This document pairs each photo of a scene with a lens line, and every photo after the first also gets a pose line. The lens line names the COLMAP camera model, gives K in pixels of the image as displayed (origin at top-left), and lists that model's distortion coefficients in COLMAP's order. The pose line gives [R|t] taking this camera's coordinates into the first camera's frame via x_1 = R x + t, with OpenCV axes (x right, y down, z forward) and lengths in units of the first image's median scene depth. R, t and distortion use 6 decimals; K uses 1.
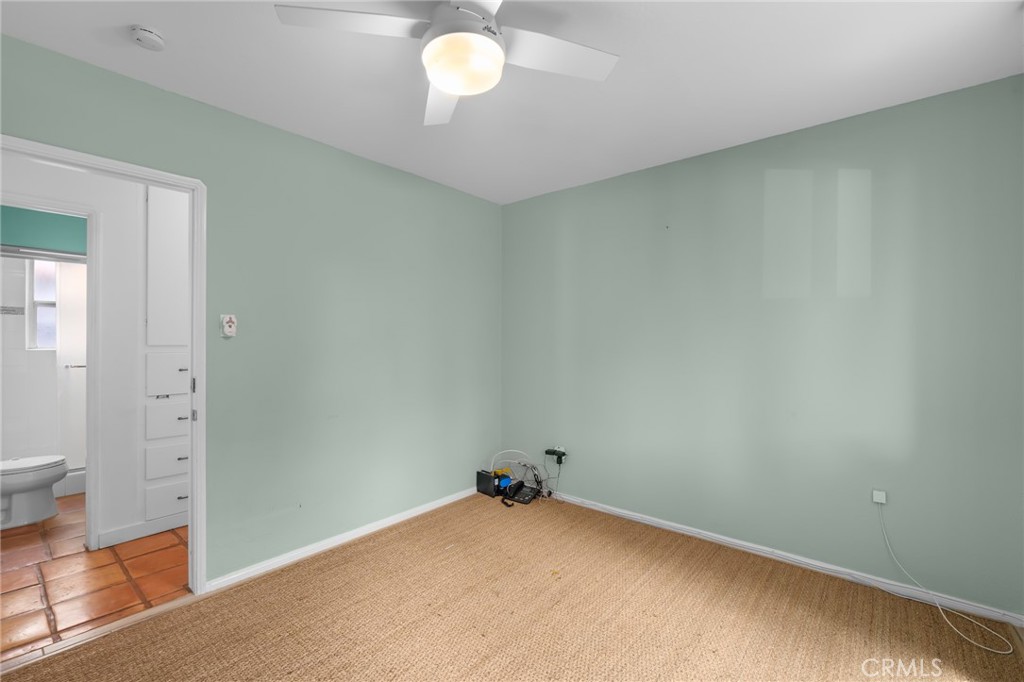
lens RADIAL K [[466.3, 0, 511.7], [0, 466.3, 342.0], [0, 0, 1]] dist [0.011453, -0.000600]
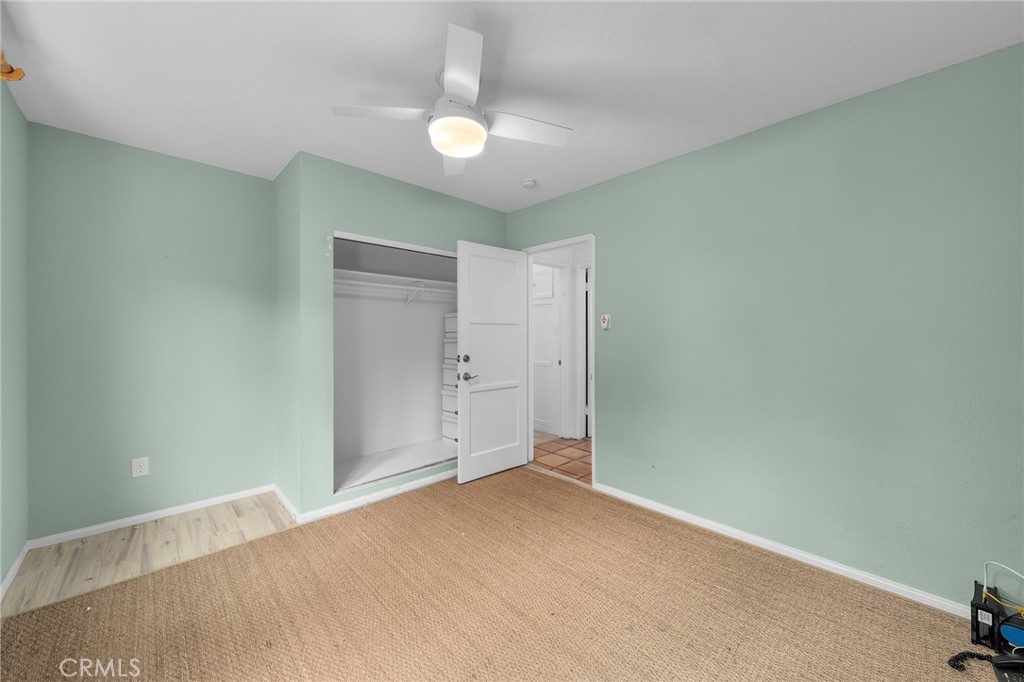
lens RADIAL K [[387.0, 0, 510.9], [0, 387.0, 334.7], [0, 0, 1]] dist [0.003119, -0.000094]
pose [[-0.133540, -0.000403, -0.991043, 0.547008], [-0.005515, 0.999985, 0.000337, 0.006338], [0.991028, 0.005510, -0.133540, 0.694864]]
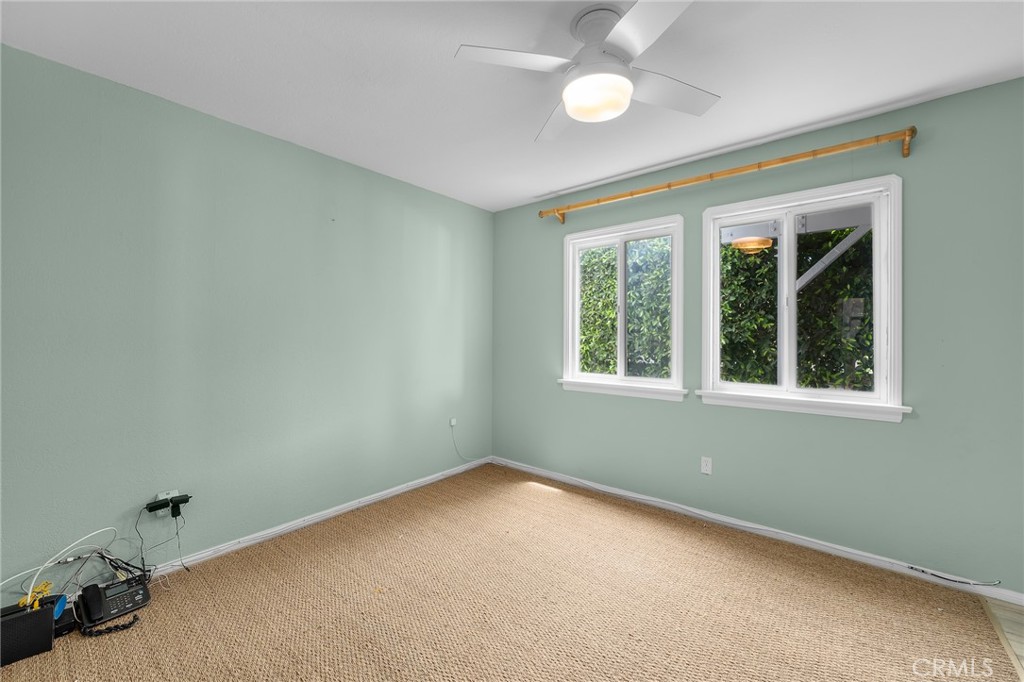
lens RADIAL K [[399.9, 0, 512.6], [0, 399.9, 338.3], [0, 0, 1]] dist [-0.001219, -0.000290]
pose [[-0.008828, -0.003860, 0.999954, -0.565158], [0.005938, 0.999975, 0.003913, 0.011770], [-0.999943, 0.005973, -0.008805, 0.639629]]
